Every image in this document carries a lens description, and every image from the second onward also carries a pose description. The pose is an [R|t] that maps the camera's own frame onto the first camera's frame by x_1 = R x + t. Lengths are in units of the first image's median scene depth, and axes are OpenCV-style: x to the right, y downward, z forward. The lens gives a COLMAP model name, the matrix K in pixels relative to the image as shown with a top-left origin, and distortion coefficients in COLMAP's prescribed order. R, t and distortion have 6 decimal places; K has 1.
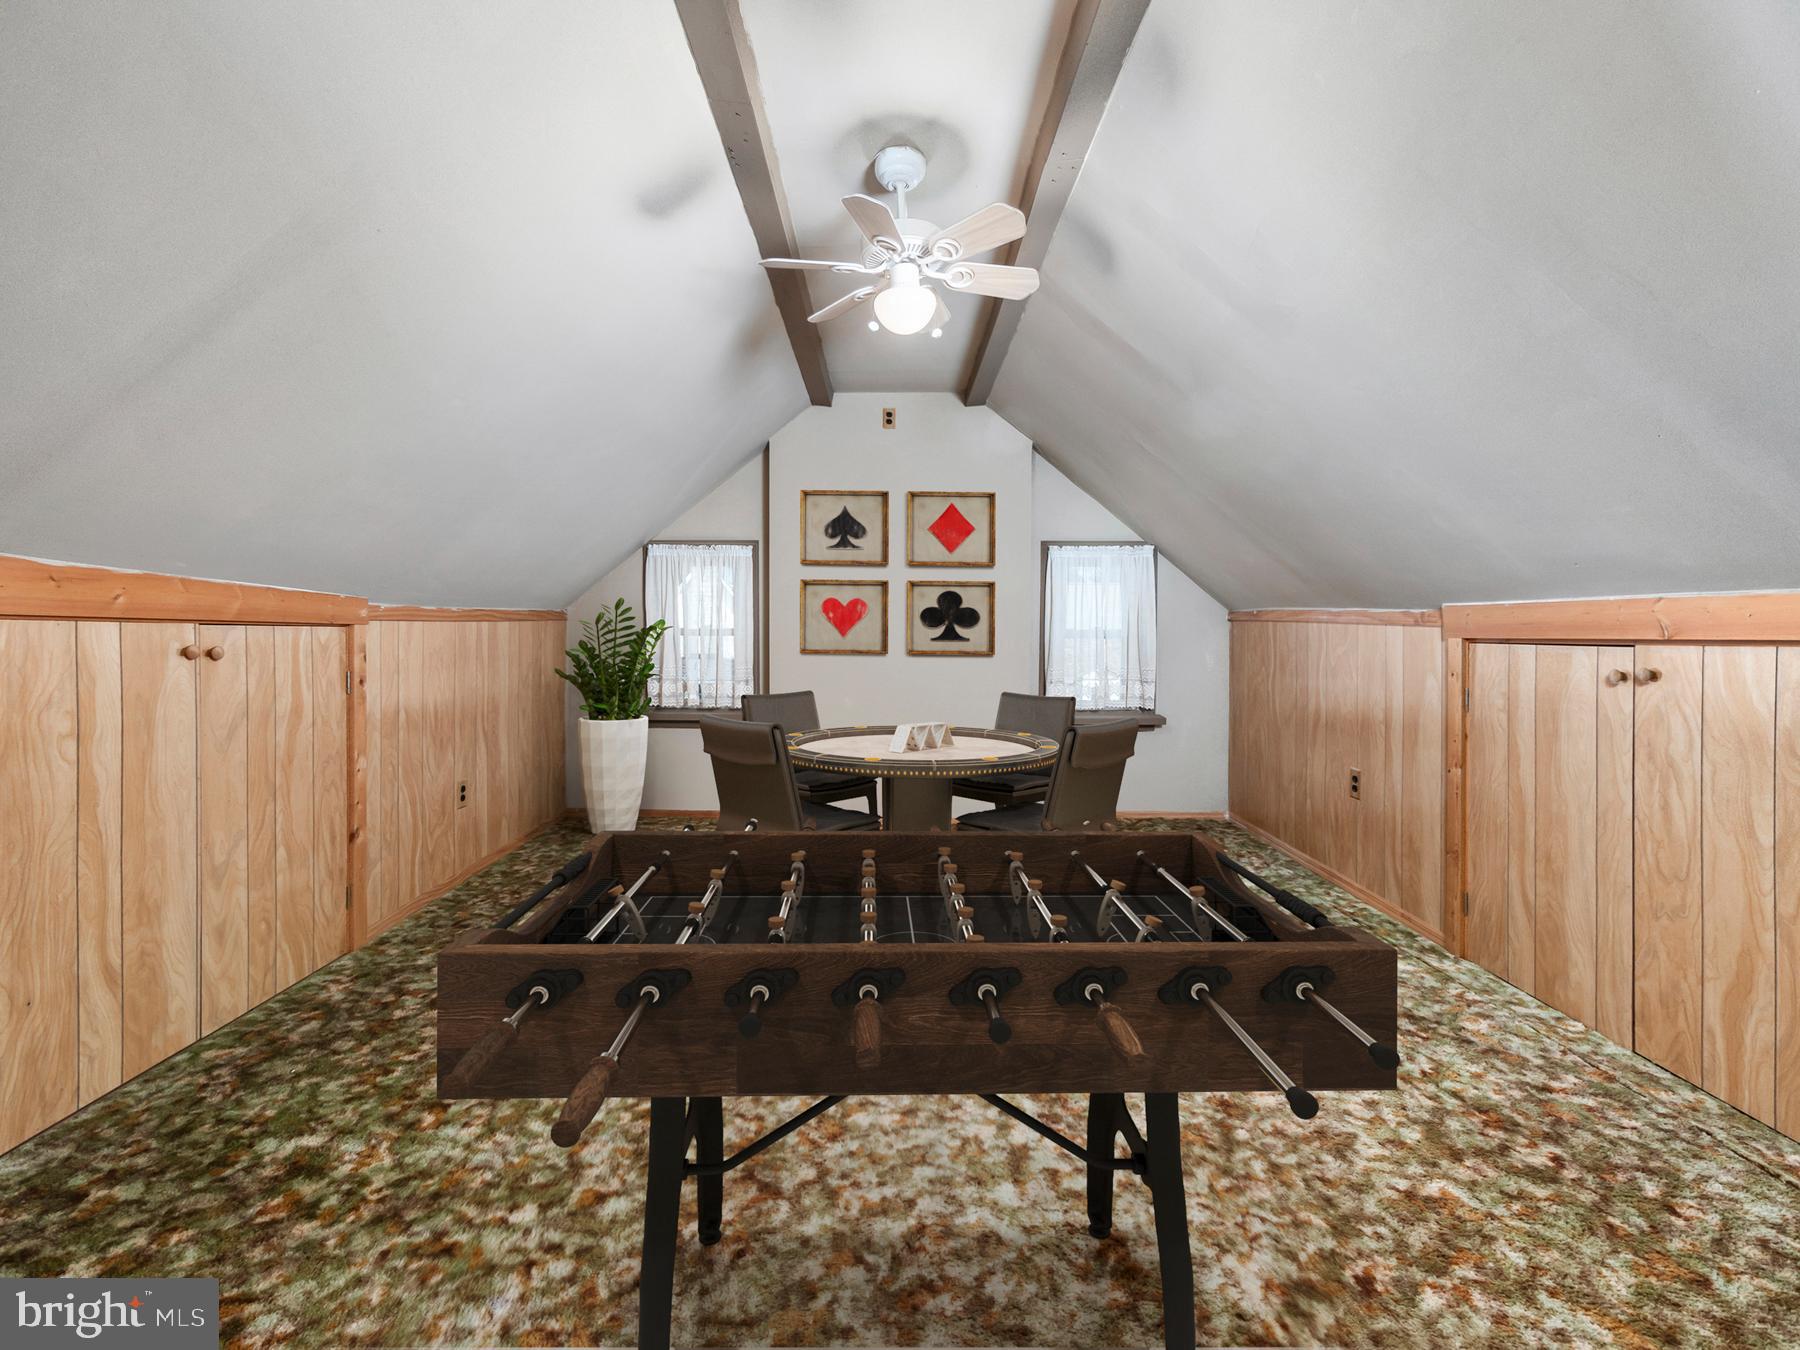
lens RADIAL K [[759.0, 0, 894.9], [0, 759.0, 665.1], [0, 0, 1]] dist [-0.005293, -0.000017]
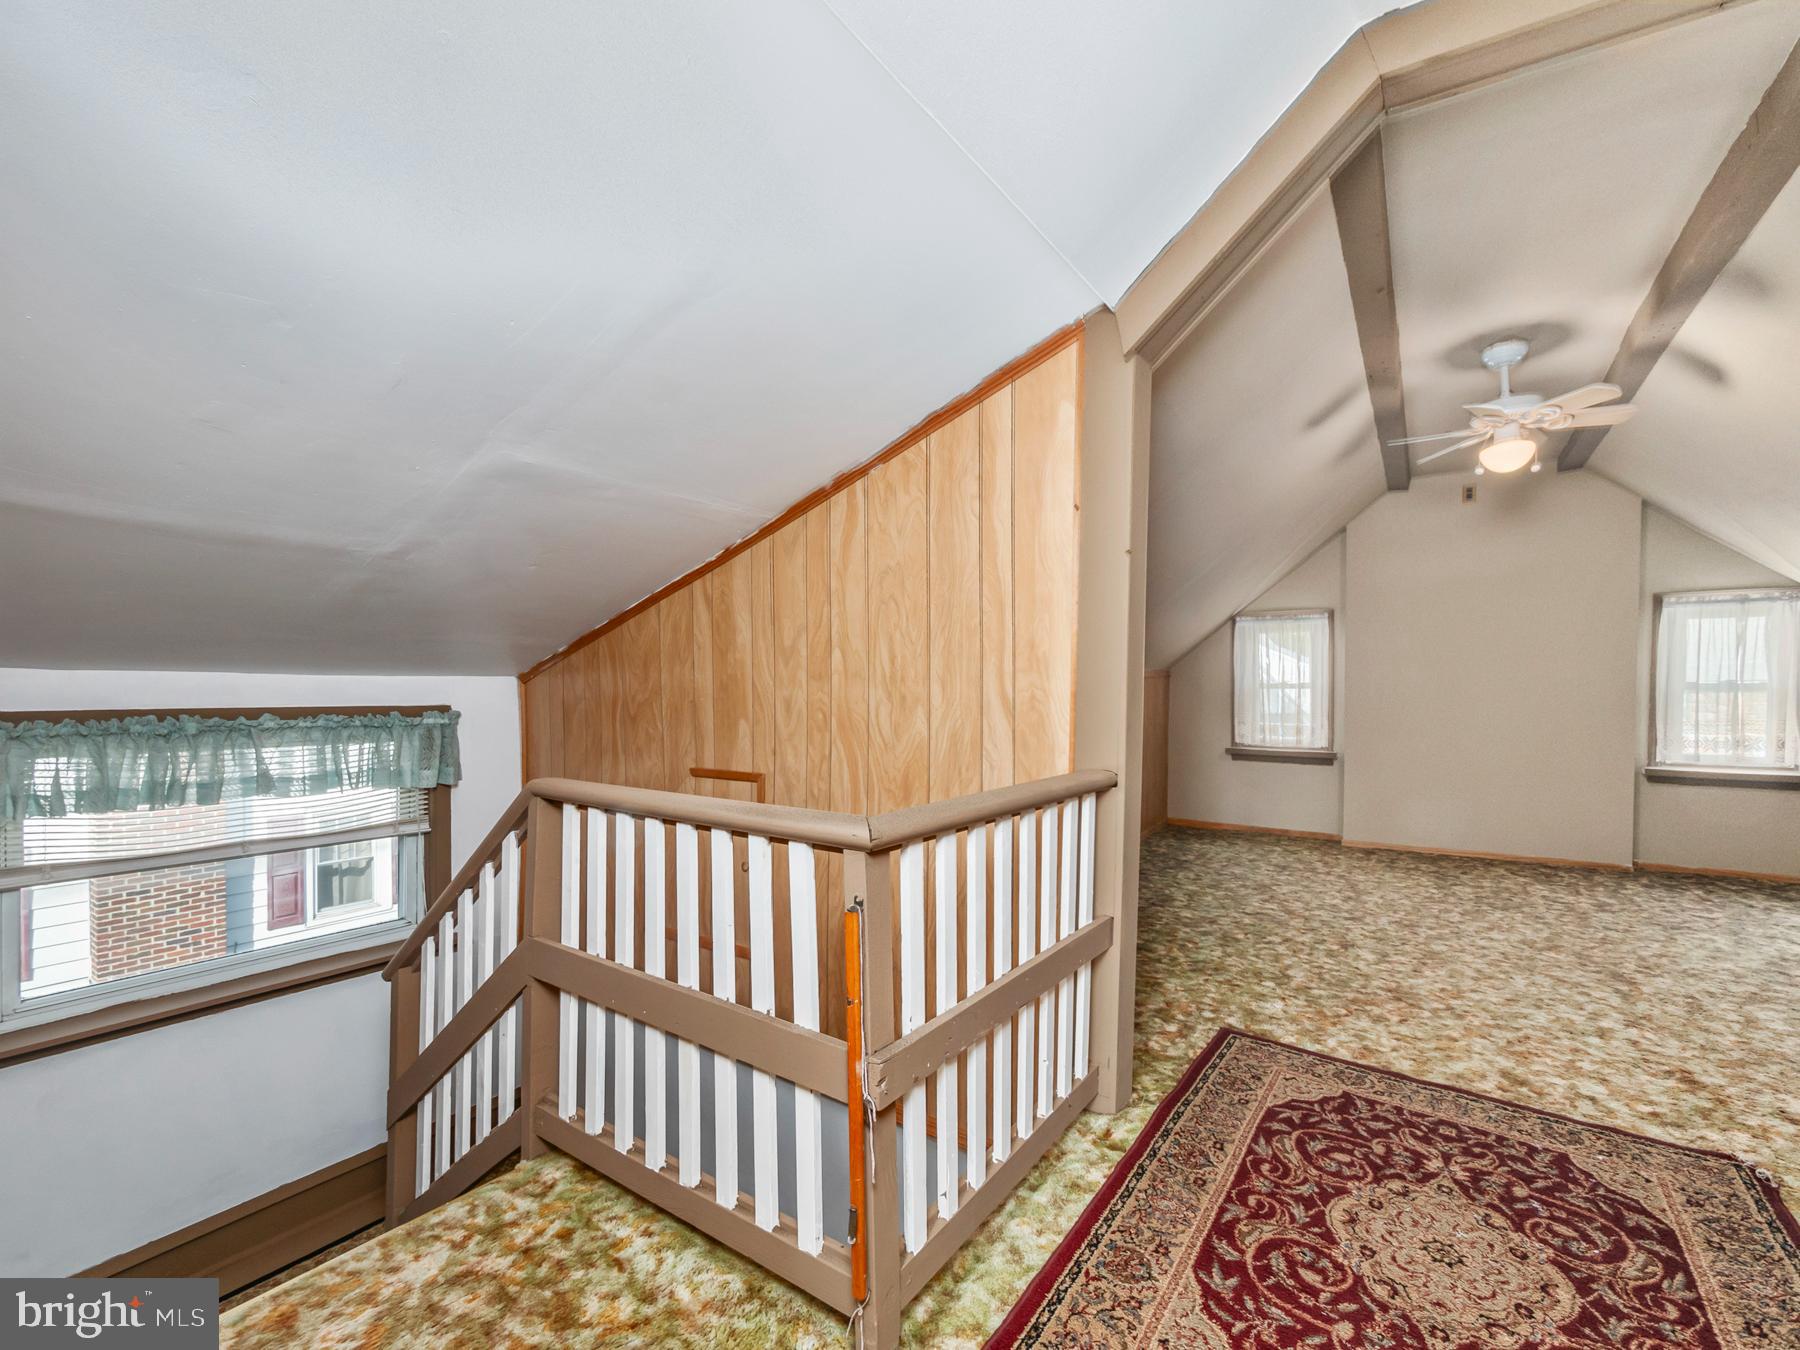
lens RADIAL K [[762.8, 0, 904.1], [0, 762.8, 716.7], [0, 0, 1]] dist [-0.004648, -0.000423]
pose [[0.823491, 0.007084, -0.567285, -0.113199], [-0.003576, 0.999967, 0.007295, 0.014728], [0.567318, -0.003979, 0.823489, -0.869906]]
